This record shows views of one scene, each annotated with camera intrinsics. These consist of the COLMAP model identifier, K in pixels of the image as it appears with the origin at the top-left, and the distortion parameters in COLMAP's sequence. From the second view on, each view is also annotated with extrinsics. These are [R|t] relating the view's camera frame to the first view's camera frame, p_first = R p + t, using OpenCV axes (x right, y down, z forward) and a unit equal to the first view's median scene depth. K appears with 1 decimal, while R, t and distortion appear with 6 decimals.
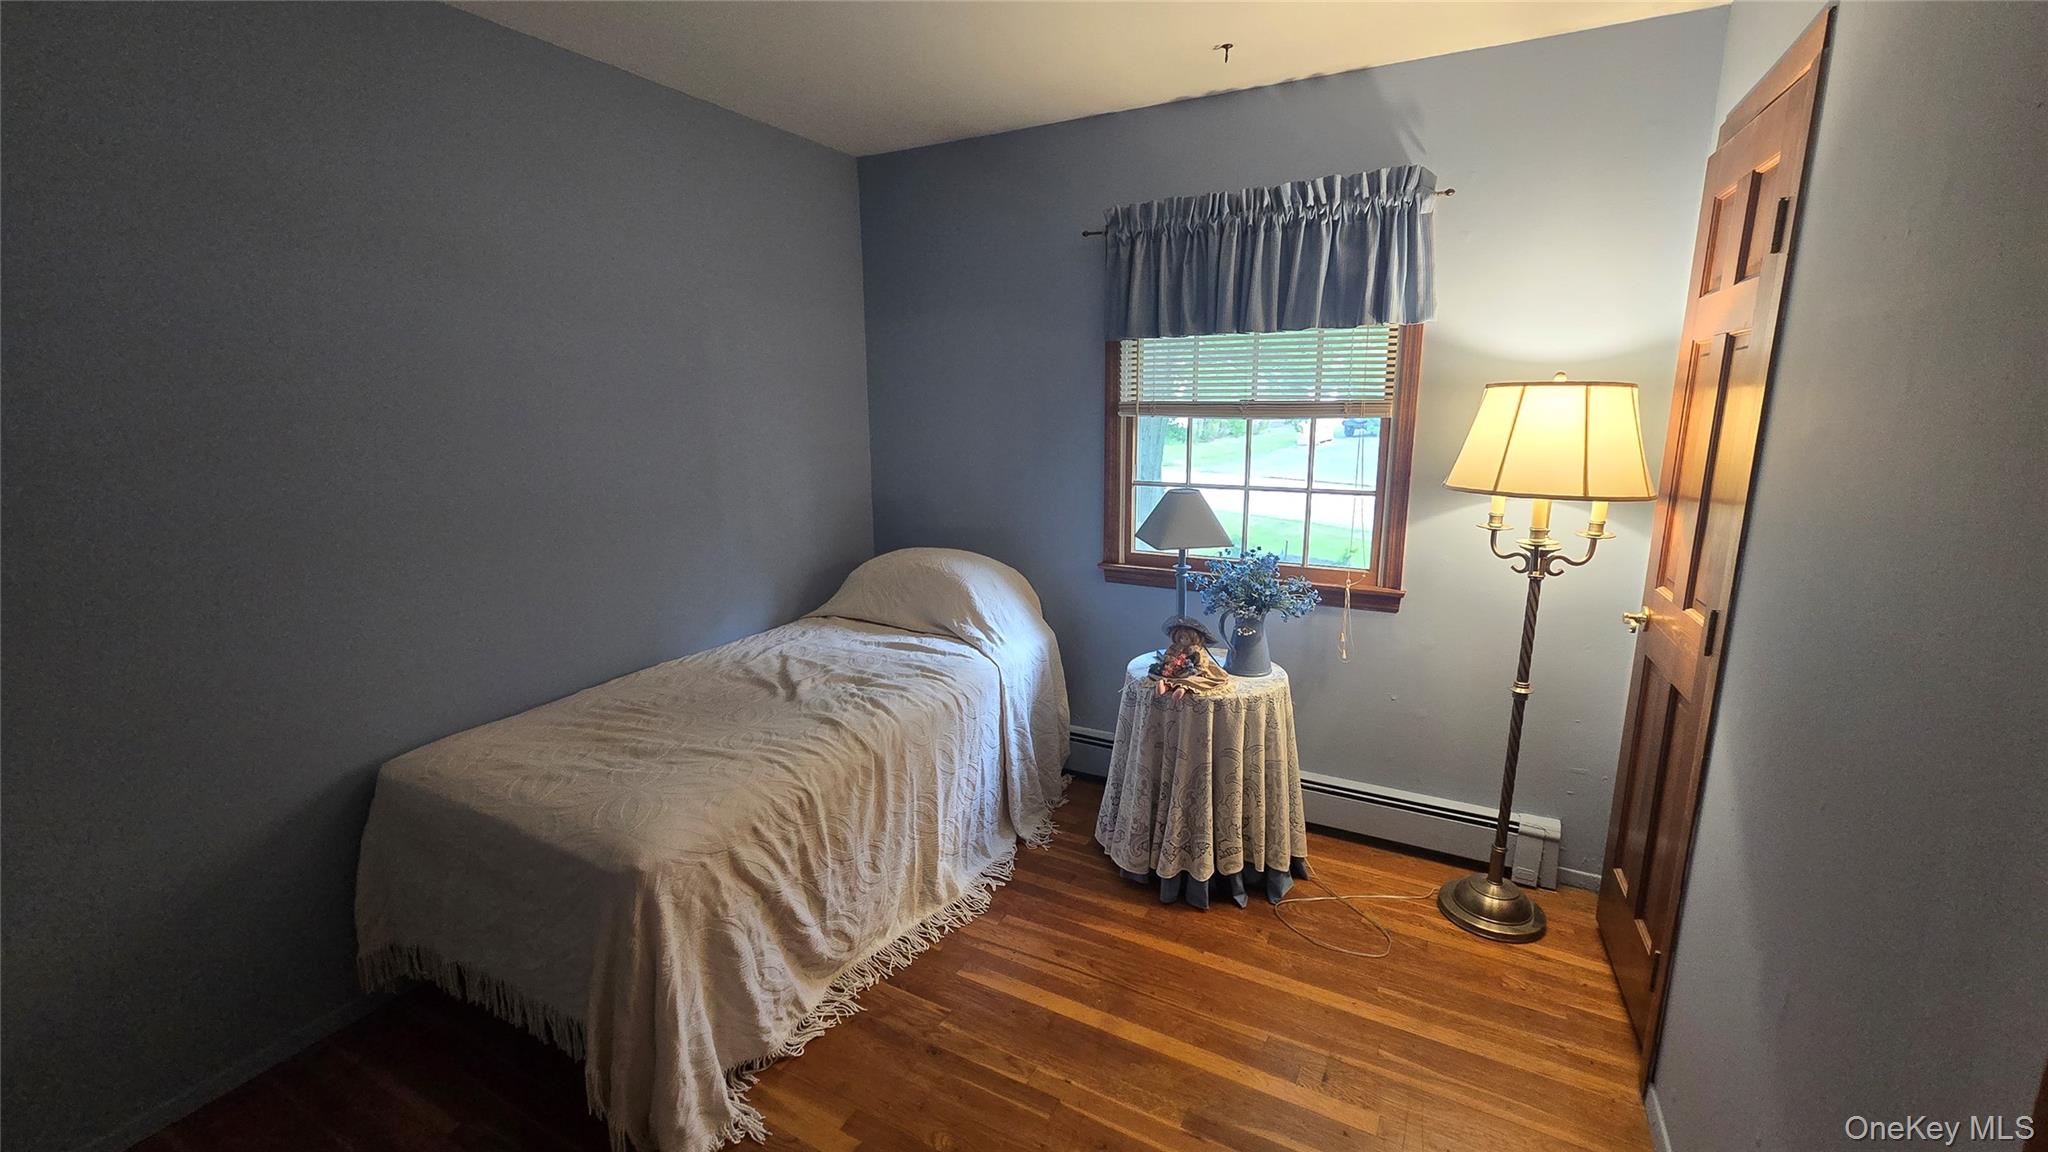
lens RADIAL K [[843.6, 0, 1019.6], [0, 843.6, 574.0], [0, 0, 1]] dist [0.002789, -0.000027]
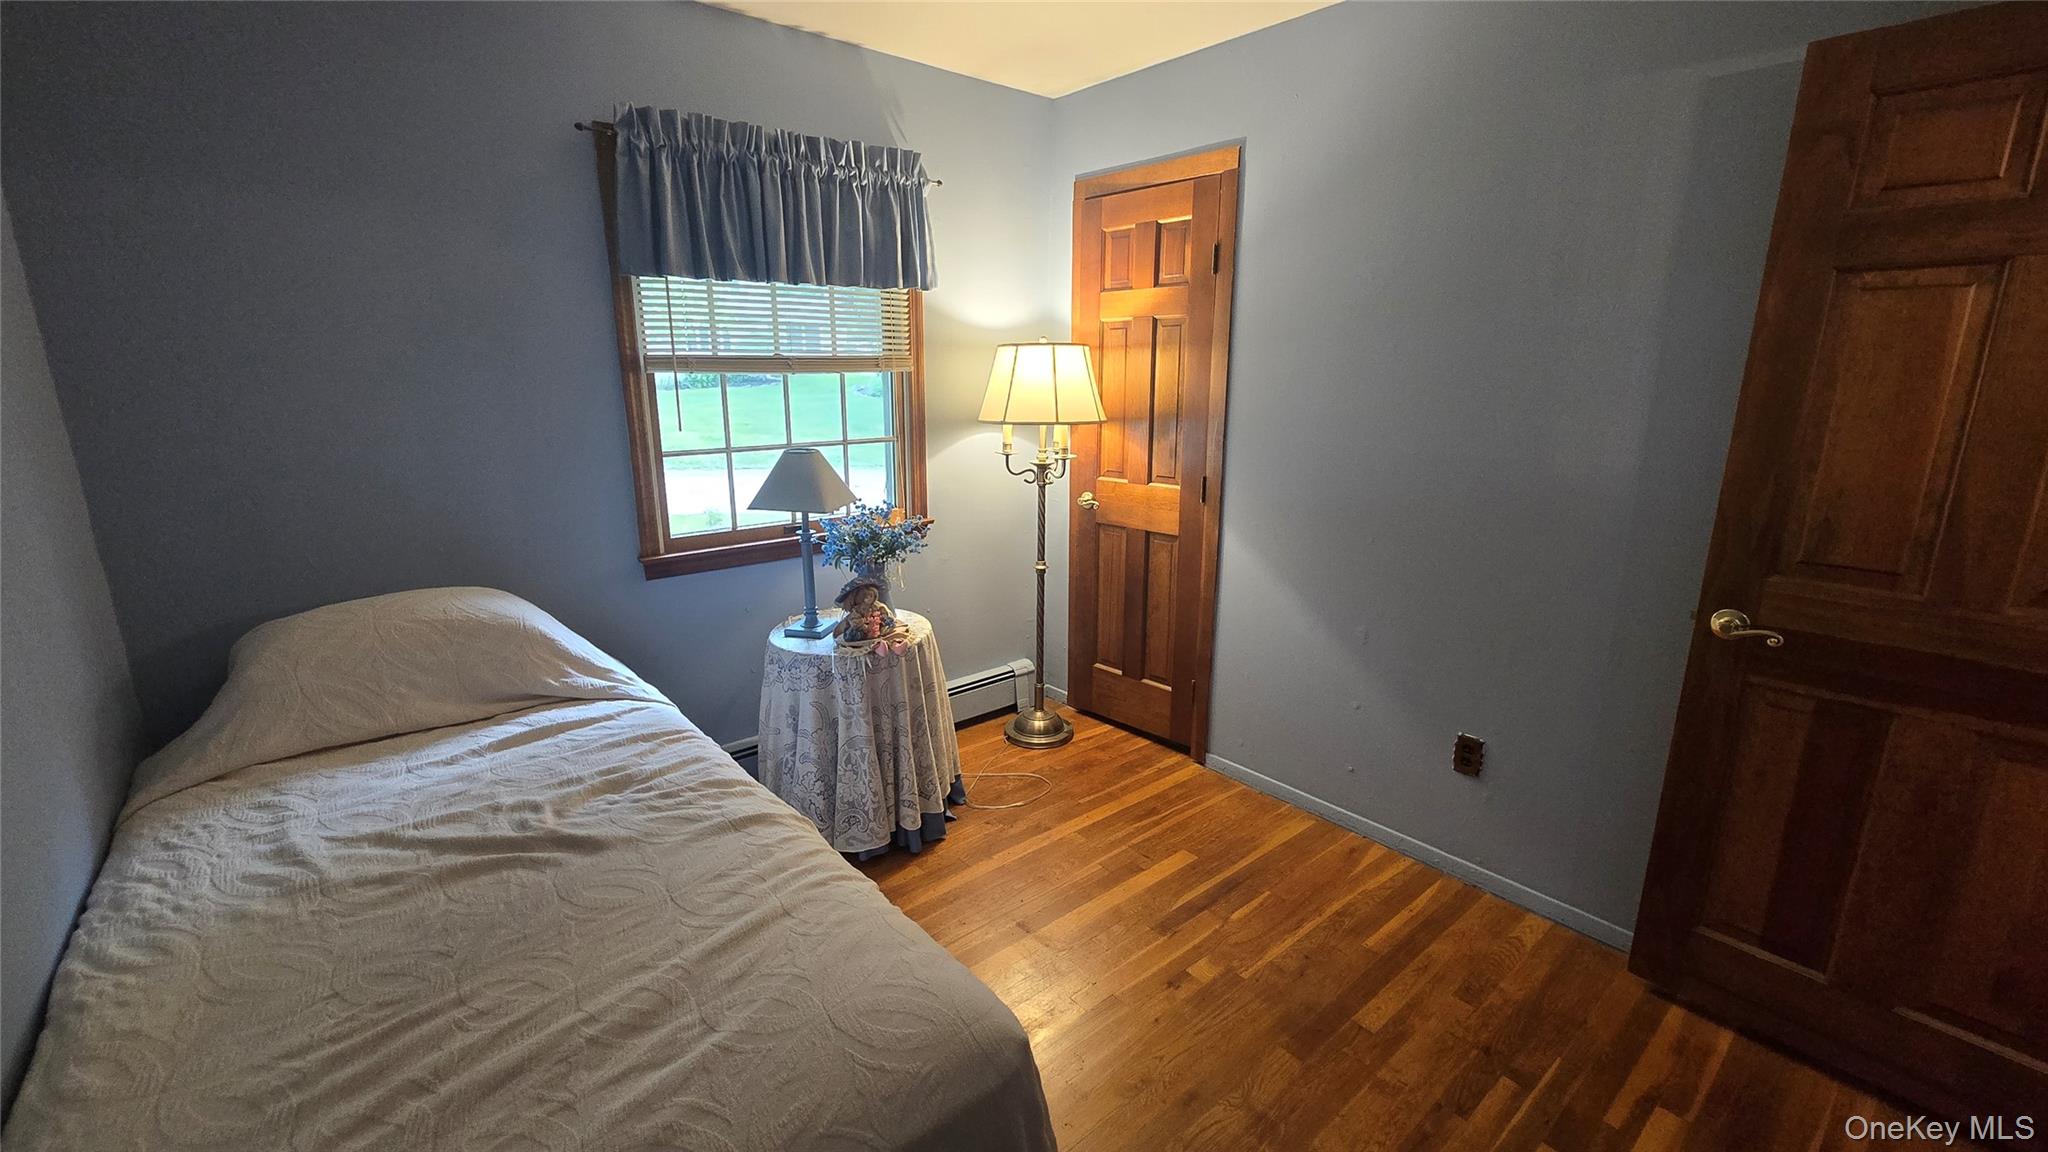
lens RADIAL K [[843.6, 0, 1020.2], [0, 843.6, 573.0], [0, 0, 1]] dist [0.002789, -0.000027]
pose [[0.358135, -0.218577, 0.907724, -0.620102], [0.187715, 0.969216, 0.159323, -0.073333], [-0.914605, 0.113334, 0.388140, 0.446296]]
